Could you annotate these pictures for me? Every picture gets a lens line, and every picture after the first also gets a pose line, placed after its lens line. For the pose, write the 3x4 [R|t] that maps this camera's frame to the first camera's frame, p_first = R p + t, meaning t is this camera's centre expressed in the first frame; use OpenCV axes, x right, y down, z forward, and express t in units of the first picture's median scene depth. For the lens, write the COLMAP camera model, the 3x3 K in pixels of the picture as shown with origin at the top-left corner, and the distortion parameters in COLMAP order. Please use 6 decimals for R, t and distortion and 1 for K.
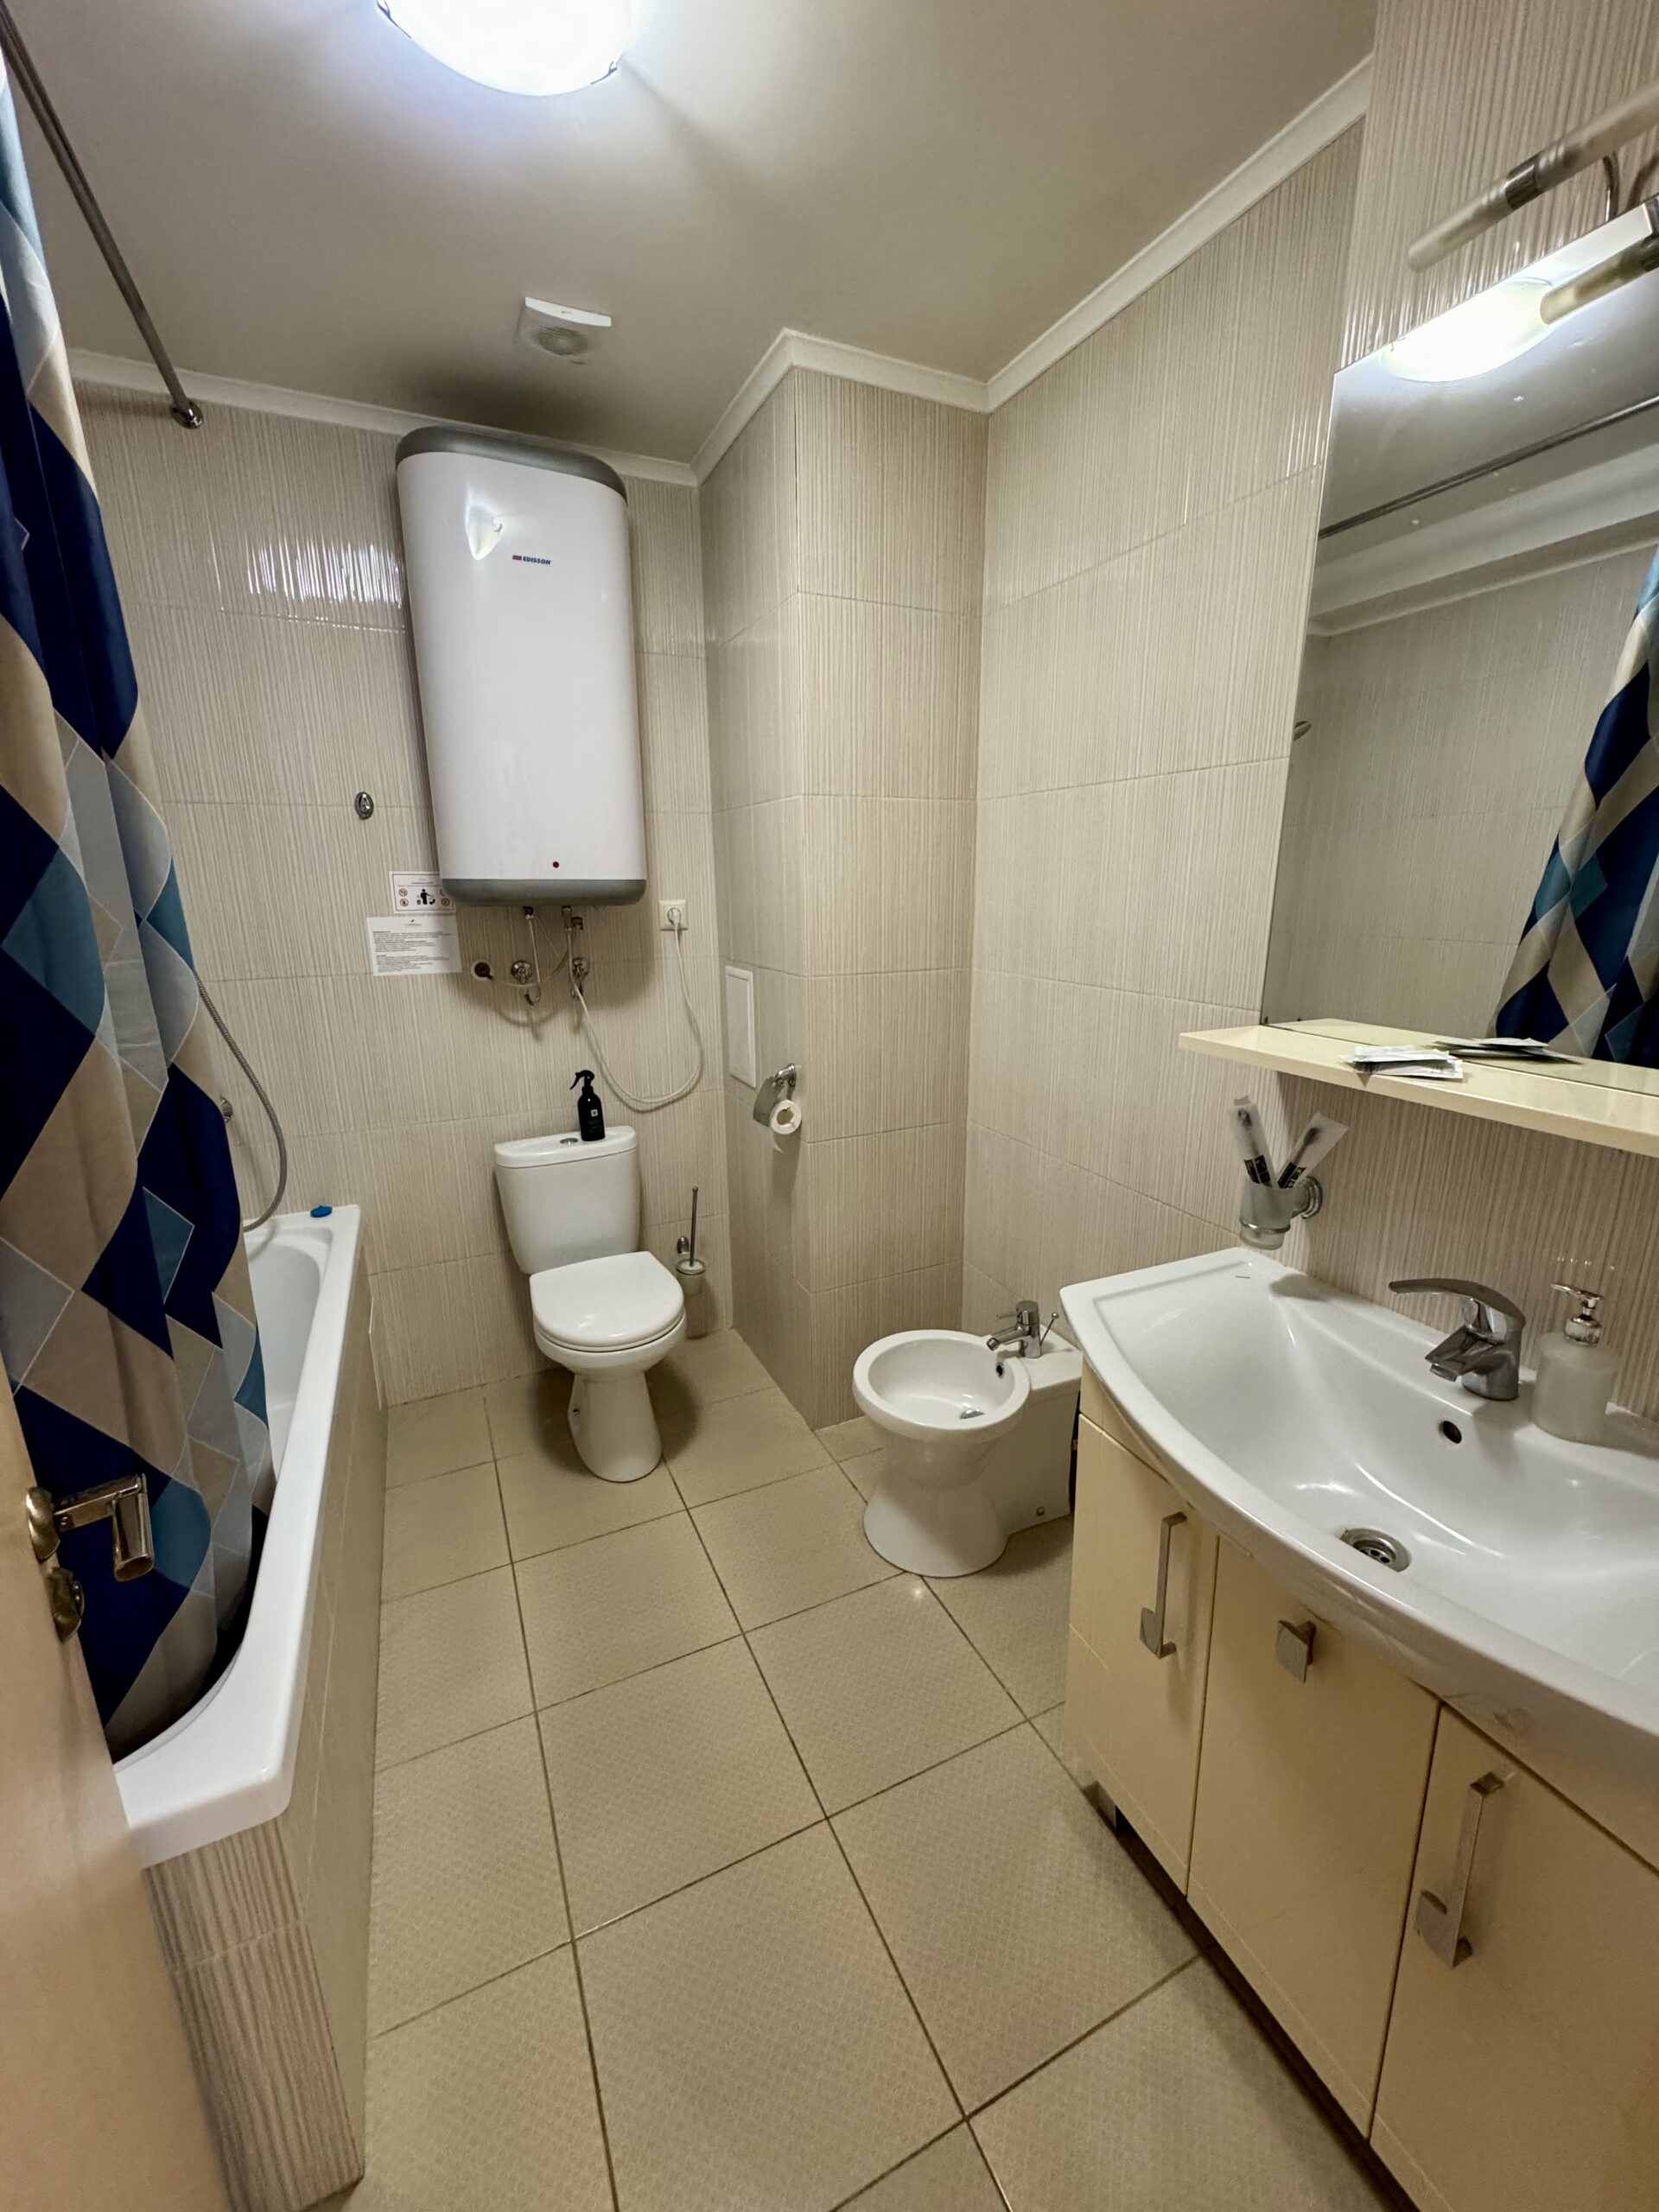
lens RADIAL K [[879.9, 0, 833.5], [0, 879.9, 1103.0], [0, 0, 1]] dist [-0.002936, 0.000362]
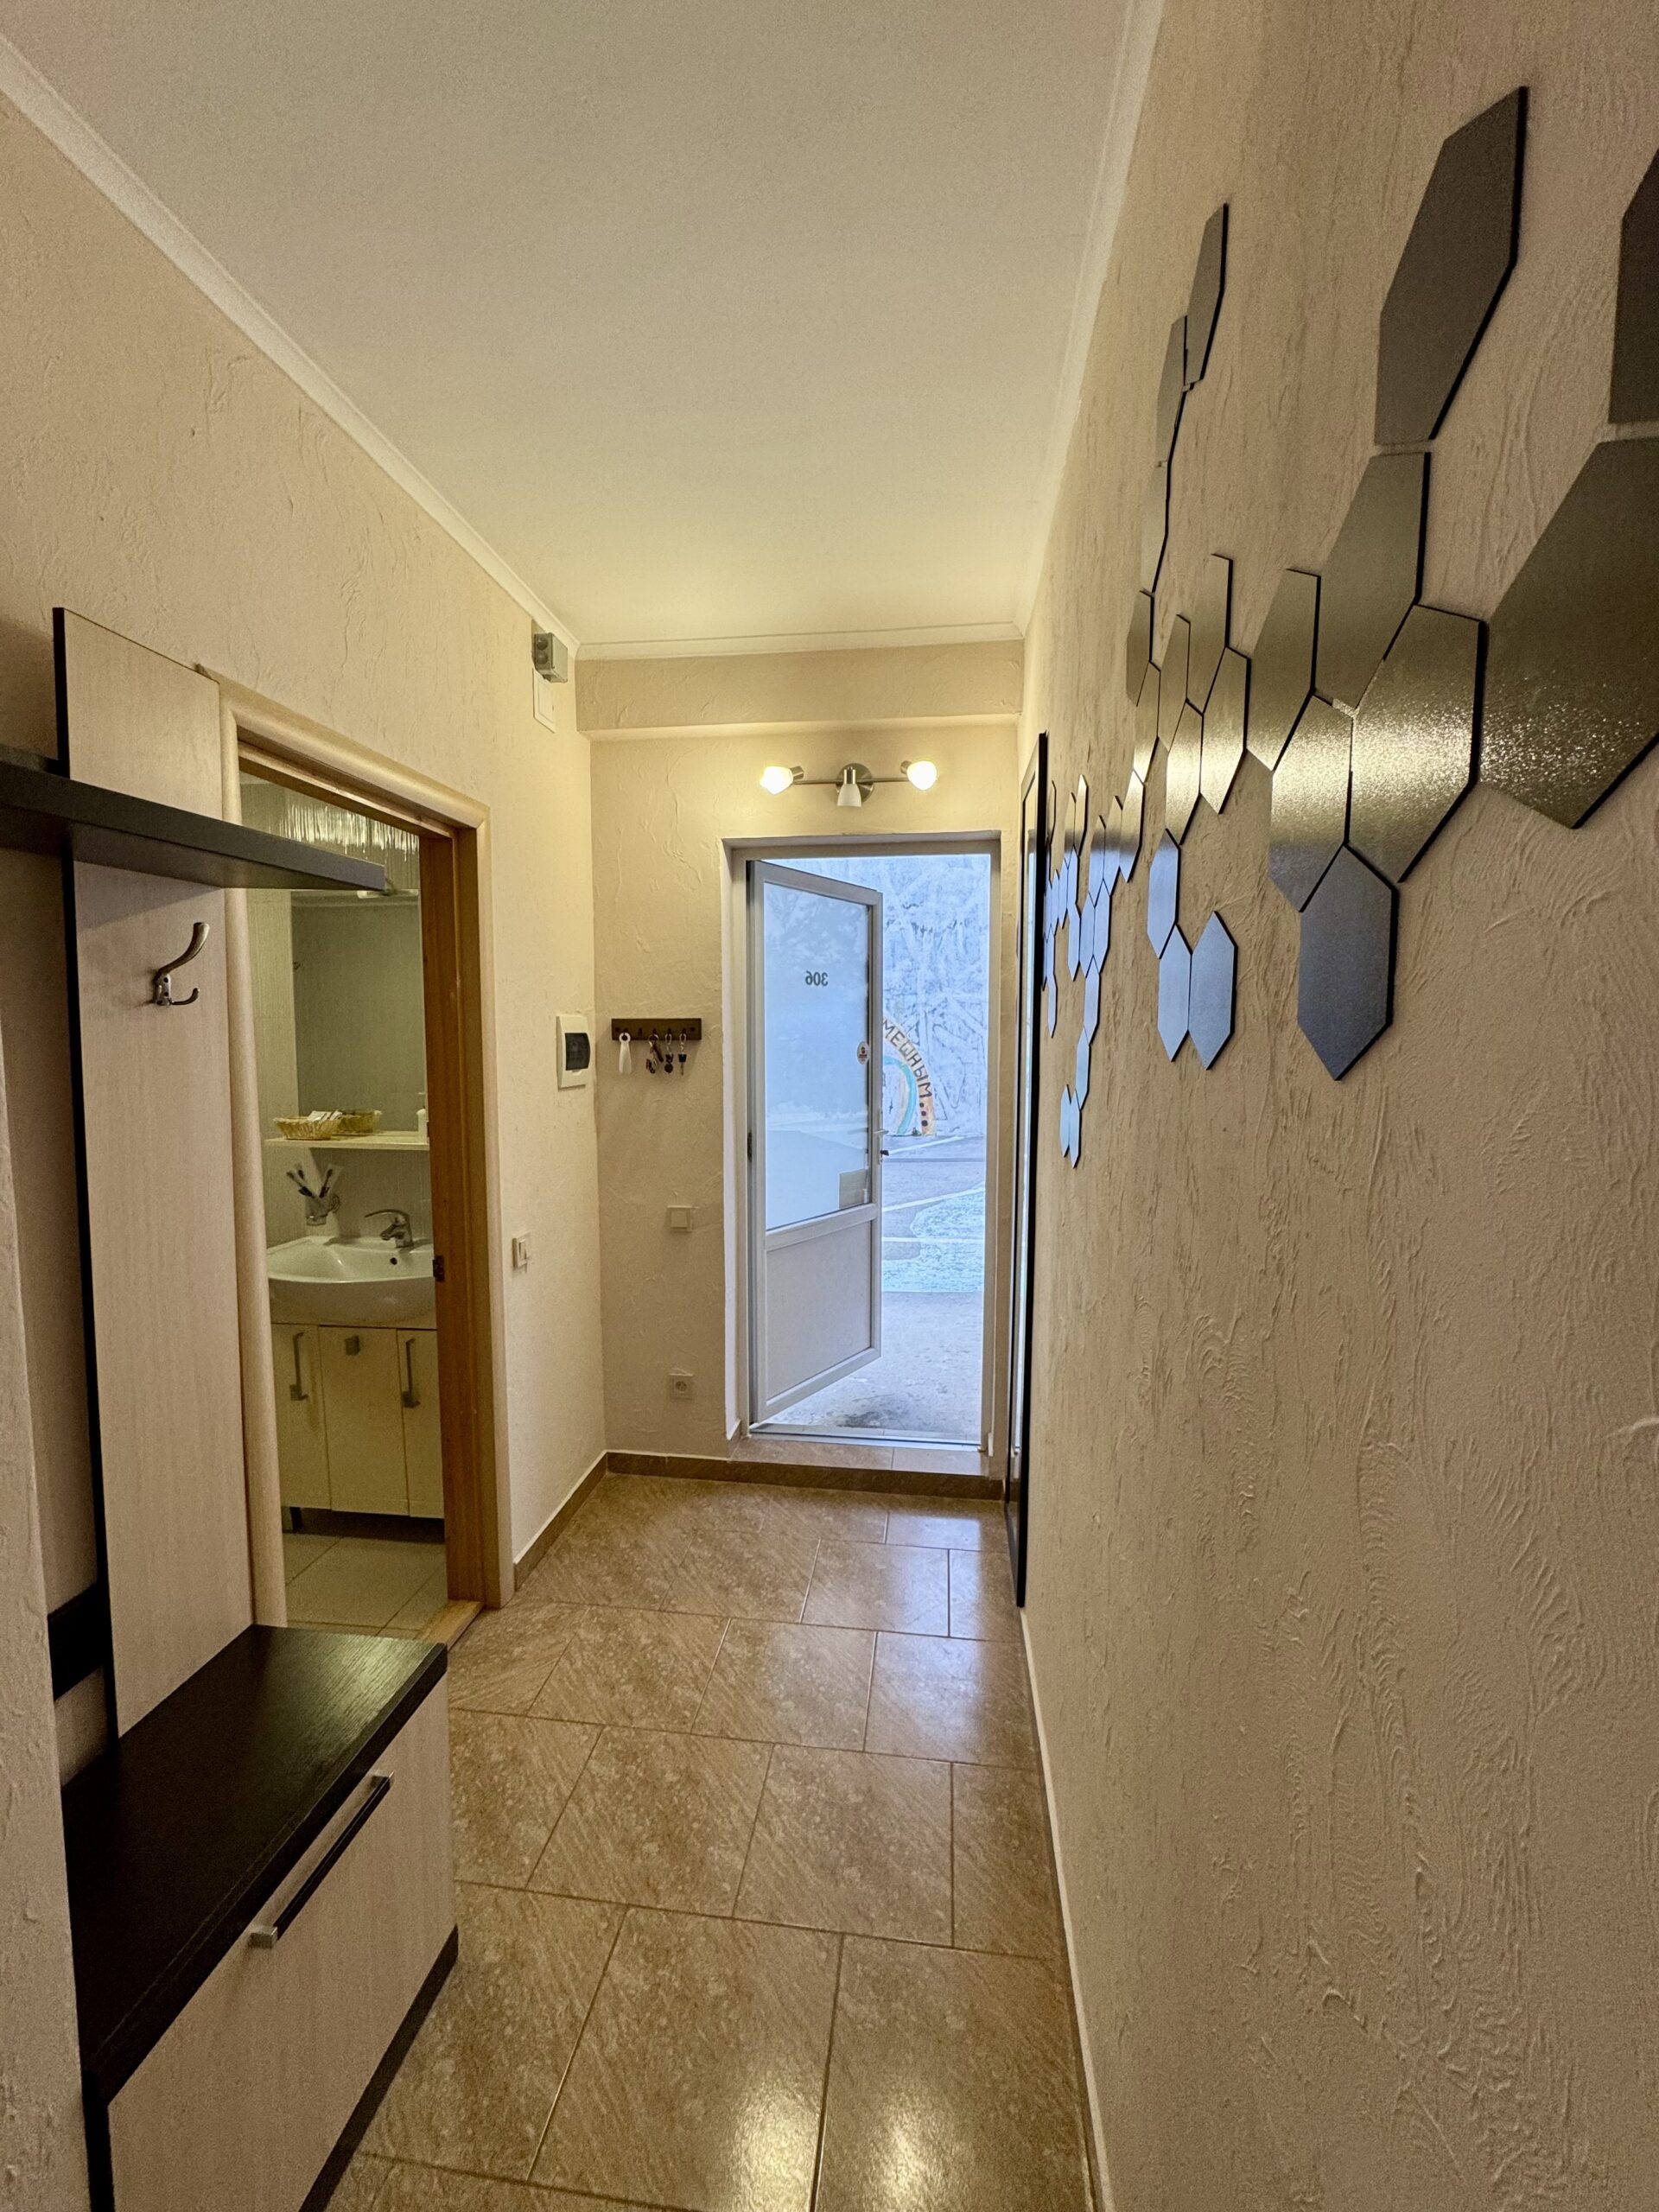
lens RADIAL K [[879.9, 0, 833.5], [0, 879.9, 1103.0], [0, 0, 1]] dist [-0.002936, 0.000362]
pose [[0.537101, -0.062017, 0.841235, -0.750287], [0.203073, 0.977468, -0.057595, 0.269885], [-0.818709, 0.201766, 0.537593, -1.506418]]
